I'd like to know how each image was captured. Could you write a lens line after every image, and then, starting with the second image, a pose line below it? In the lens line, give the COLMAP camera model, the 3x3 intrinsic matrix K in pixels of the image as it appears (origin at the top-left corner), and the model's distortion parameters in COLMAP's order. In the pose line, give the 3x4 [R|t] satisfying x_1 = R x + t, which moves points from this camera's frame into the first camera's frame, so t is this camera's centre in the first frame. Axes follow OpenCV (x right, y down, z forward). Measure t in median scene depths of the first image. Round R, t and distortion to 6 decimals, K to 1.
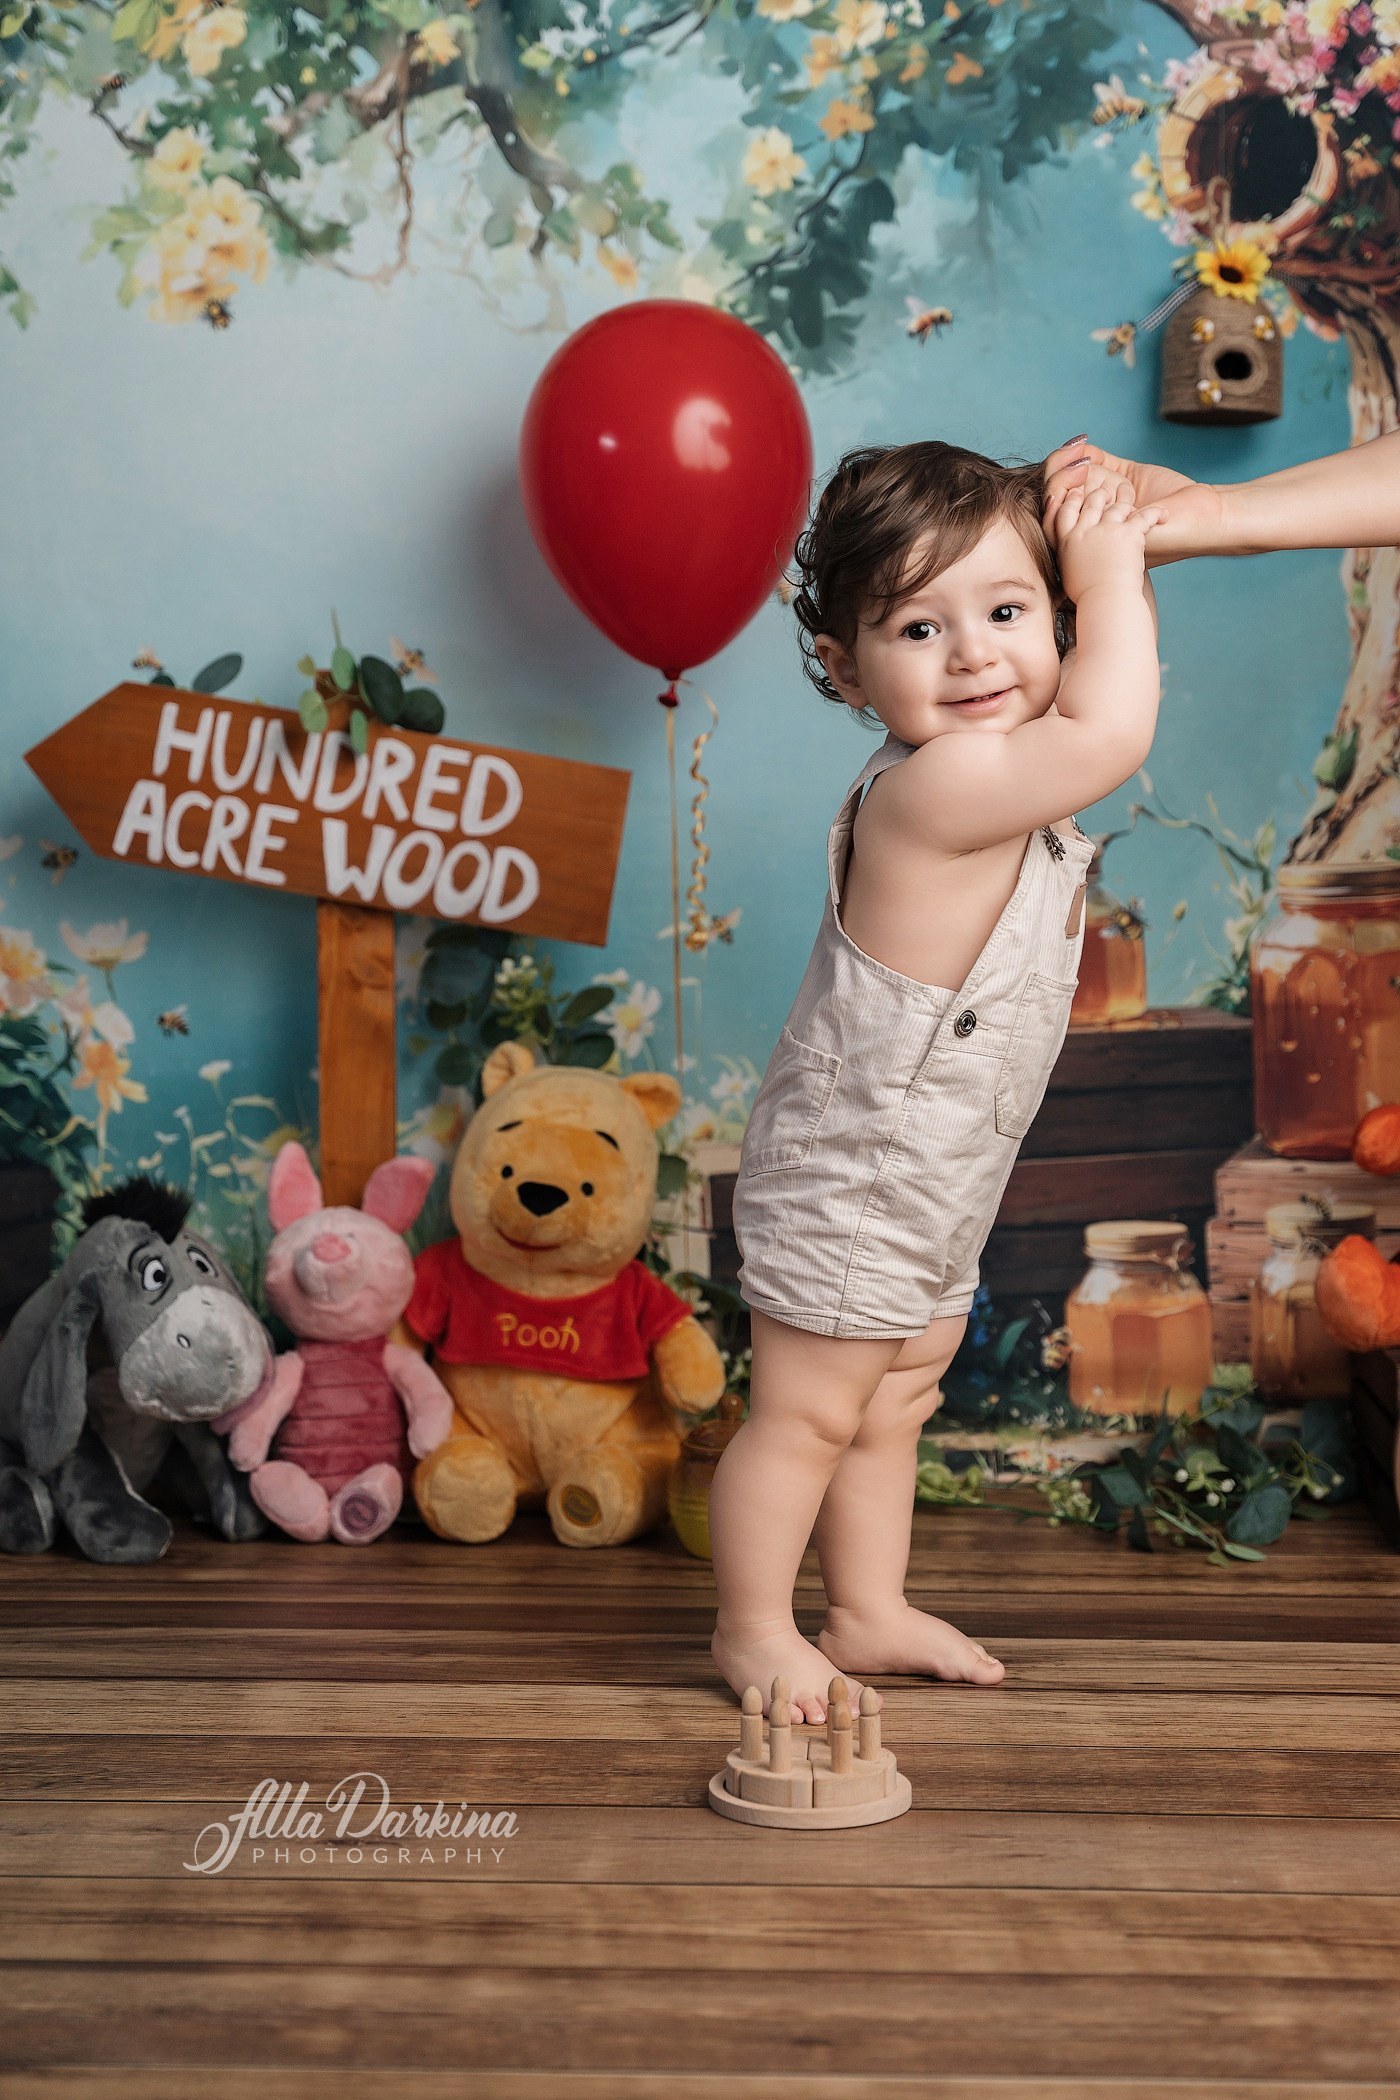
lens RADIAL K [[3512.0, 0, 699.0], [0, 3512.0, 1090.3], [0, 0, 1]] dist [0.050731, 0.000000]
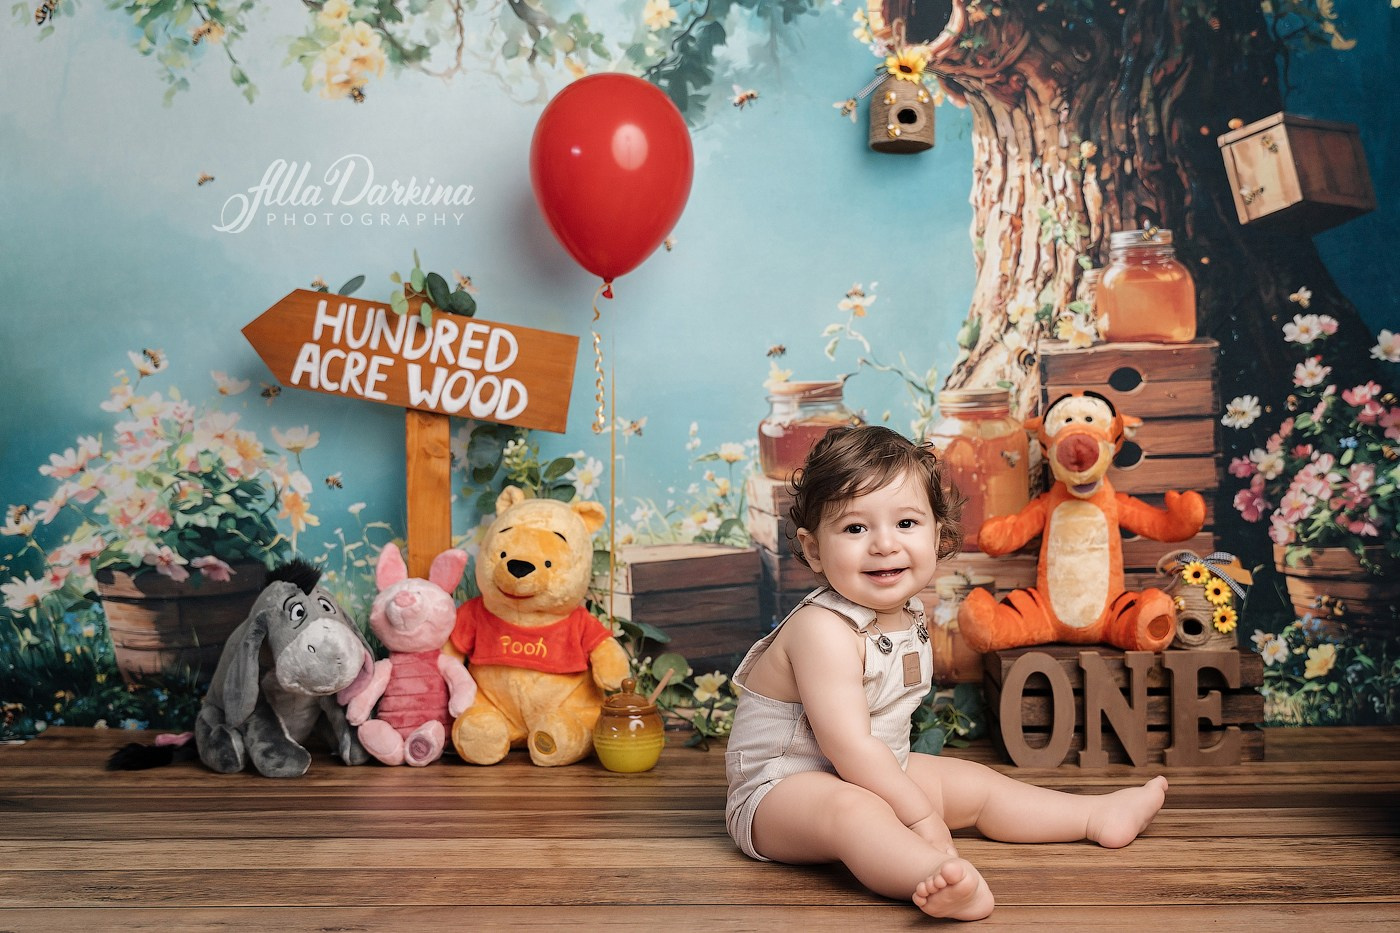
lens RADIAL K [[1674.3, 0, 786.1], [0, 1674.3, 492.1], [0, 0, 1]] dist [0.010386, 0.000000]
pose [[0.999596, -0.007513, 0.027429, 0.062581], [0.009048, 0.998375, -0.056261, 0.038412], [-0.026961, 0.056487, 0.998039, 0.138147]]
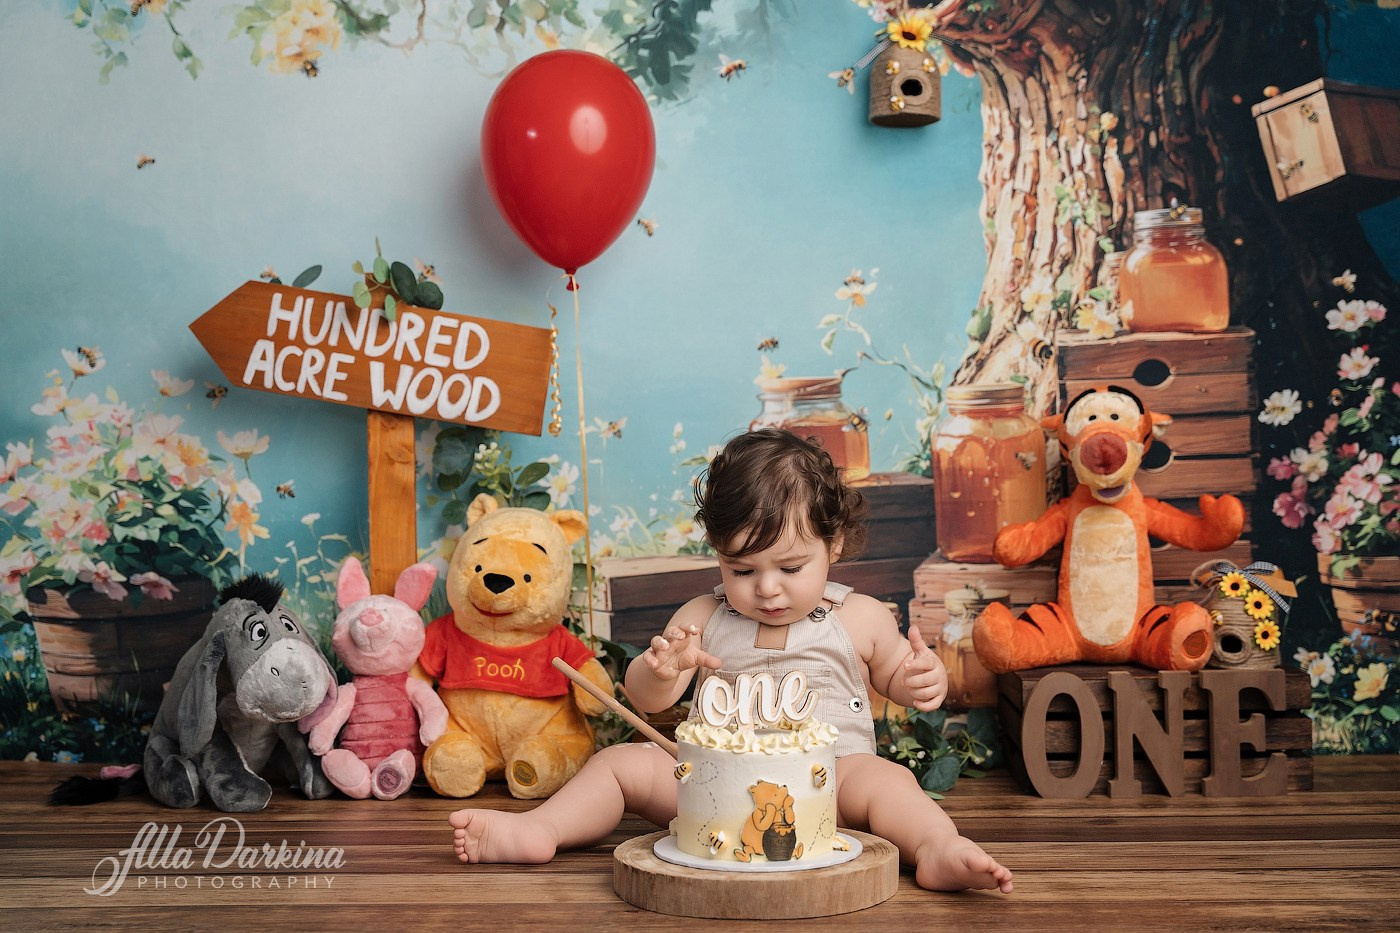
lens RADIAL K [[1928.1, 0, 699.5], [0, 1928.1, 474.3], [0, 0, 1]] dist [0.023265, 0.000000]
pose [[0.999815, -0.013129, 0.014044, 0.034735], [0.014076, 0.997475, -0.069614, 0.041184], [-0.013095, 0.069799, 0.997475, 0.092412]]
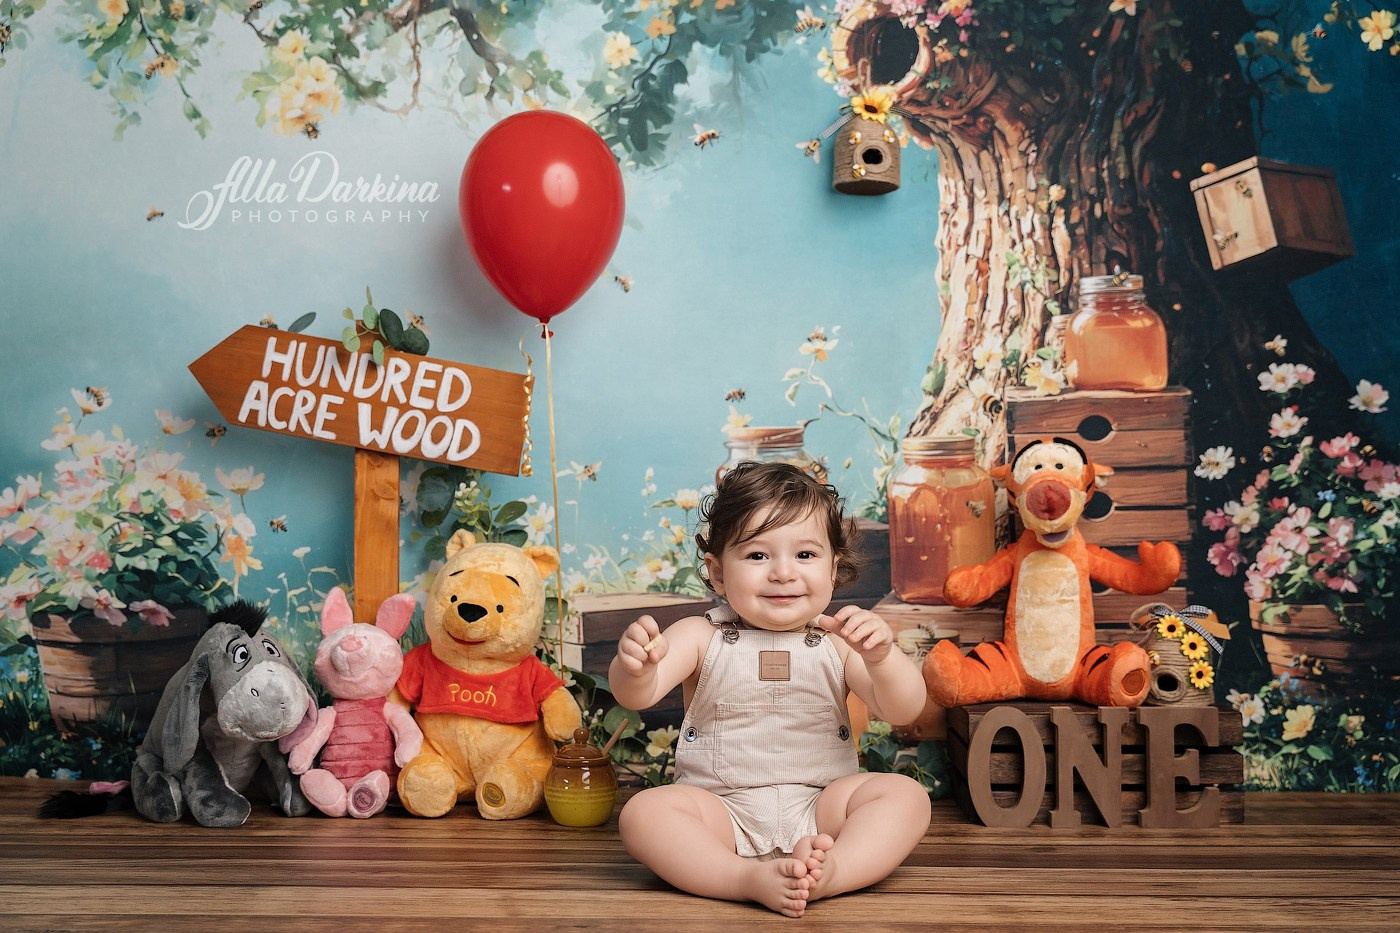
lens RADIAL K [[1712.0, 0, 703.9], [0, 1712.0, 488.2], [0, 0, 1]] dist [0.015976, 0.000000]
pose [[0.999827, 0.004438, 0.018063, 0.050219], [-0.002556, 0.994689, -0.102890, 0.052606], [-0.018424, 0.102826, 0.994529, 0.147256]]
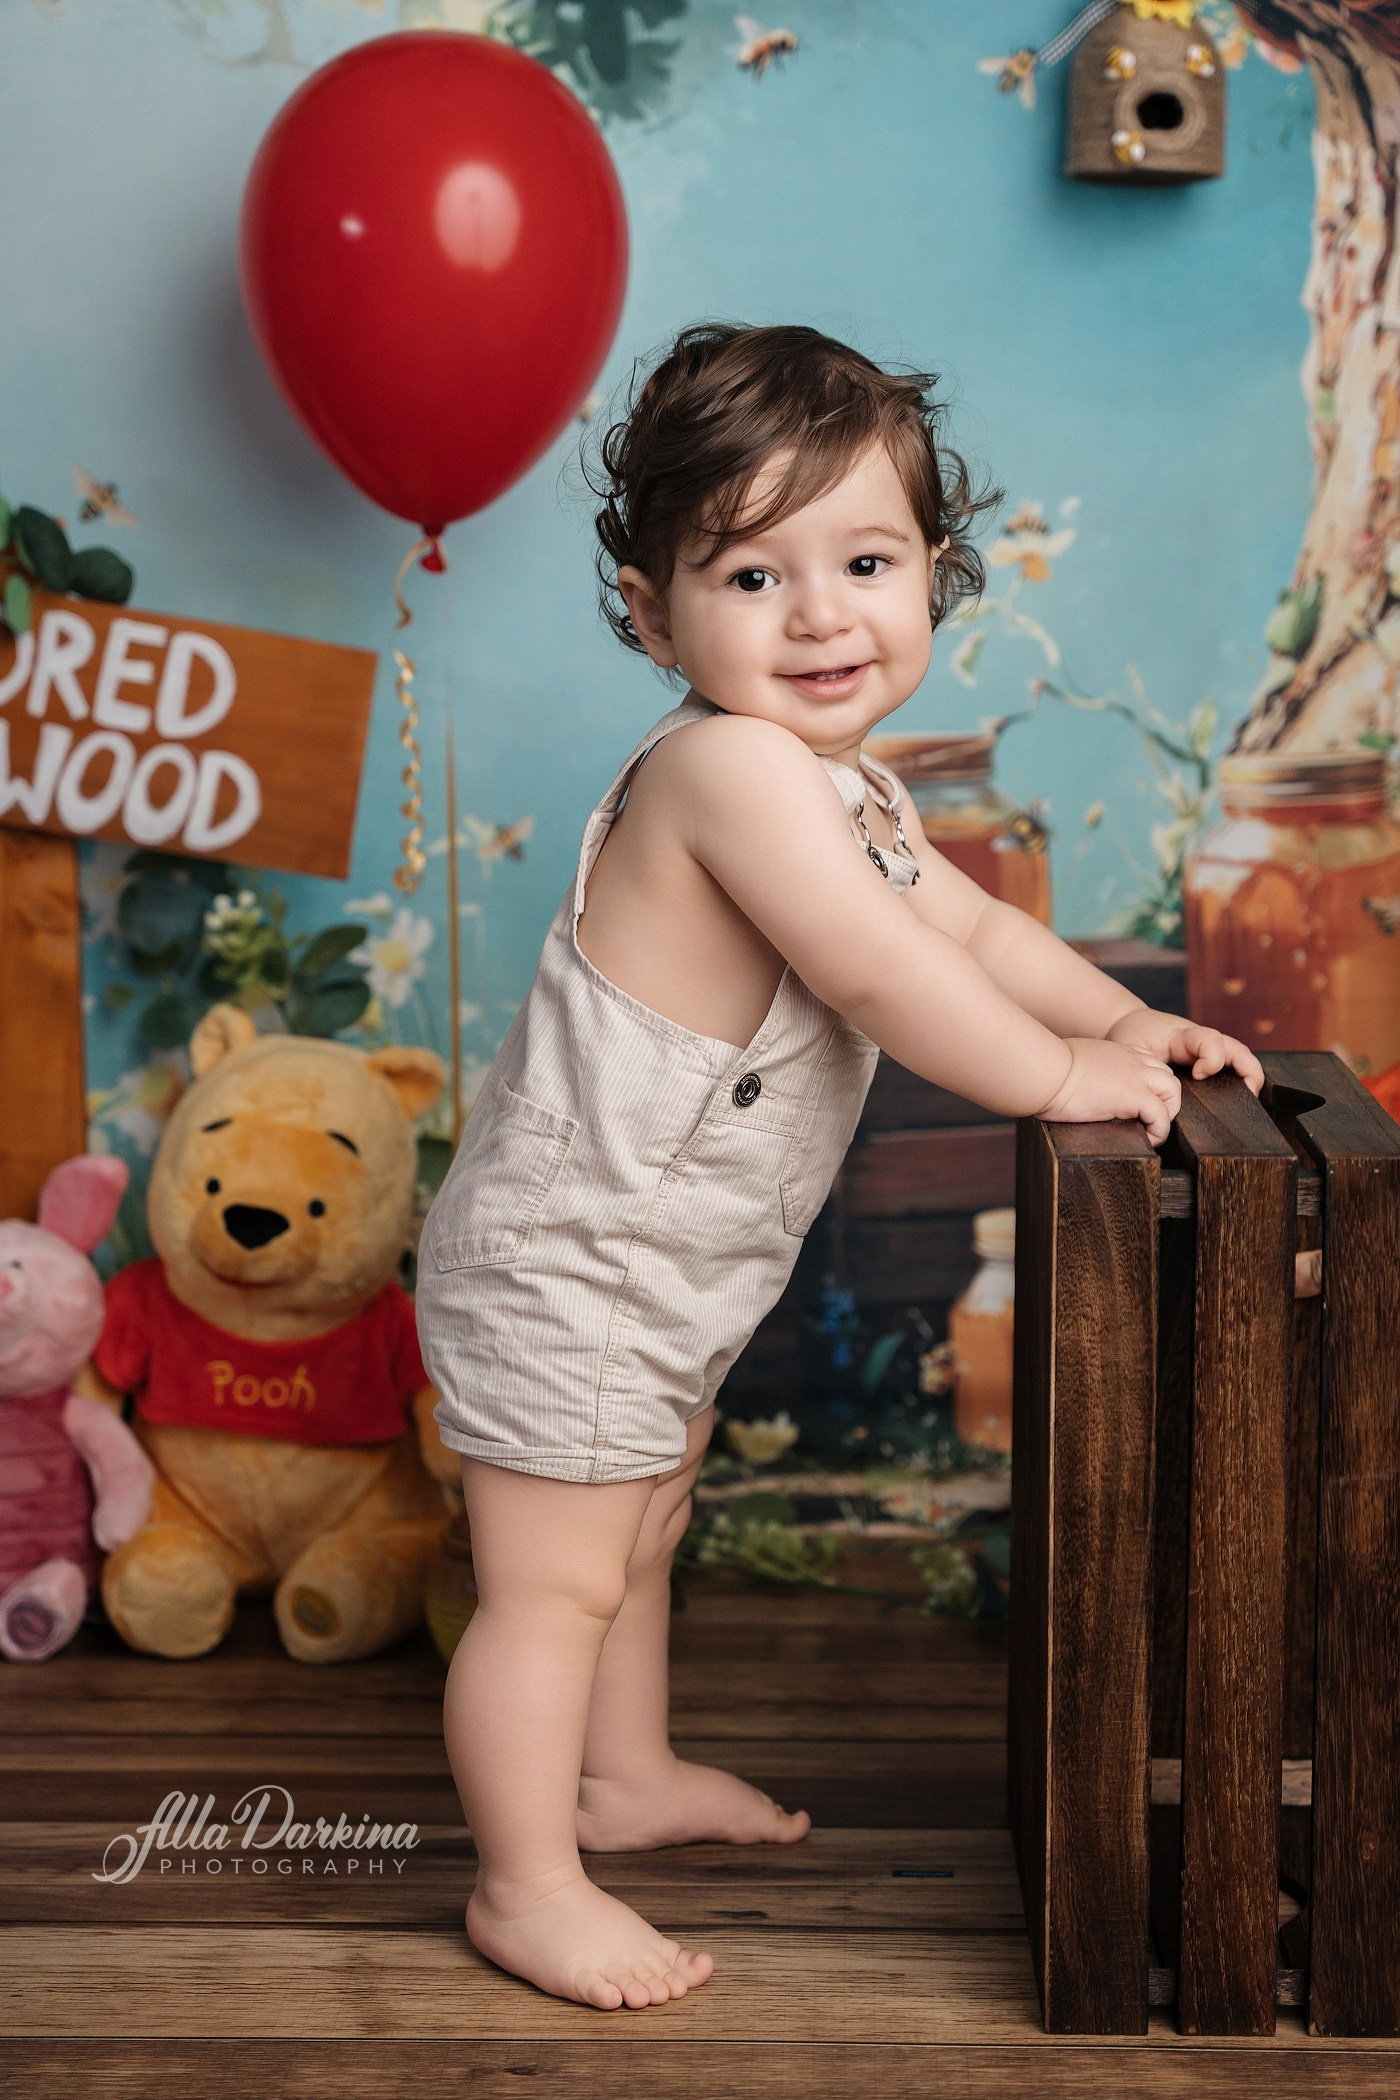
lens RADIAL K [[3824.1, 0, 712.8], [0, 3824.1, 1081.8], [0, 0, 1]] dist [0.054238, 0.000000]
pose [[0.999918, -0.007990, 0.010009, 0.044553], [0.007170, 0.996821, 0.079348, -0.062337], [-0.010611, -0.079270, 0.996797, 0.154606]]
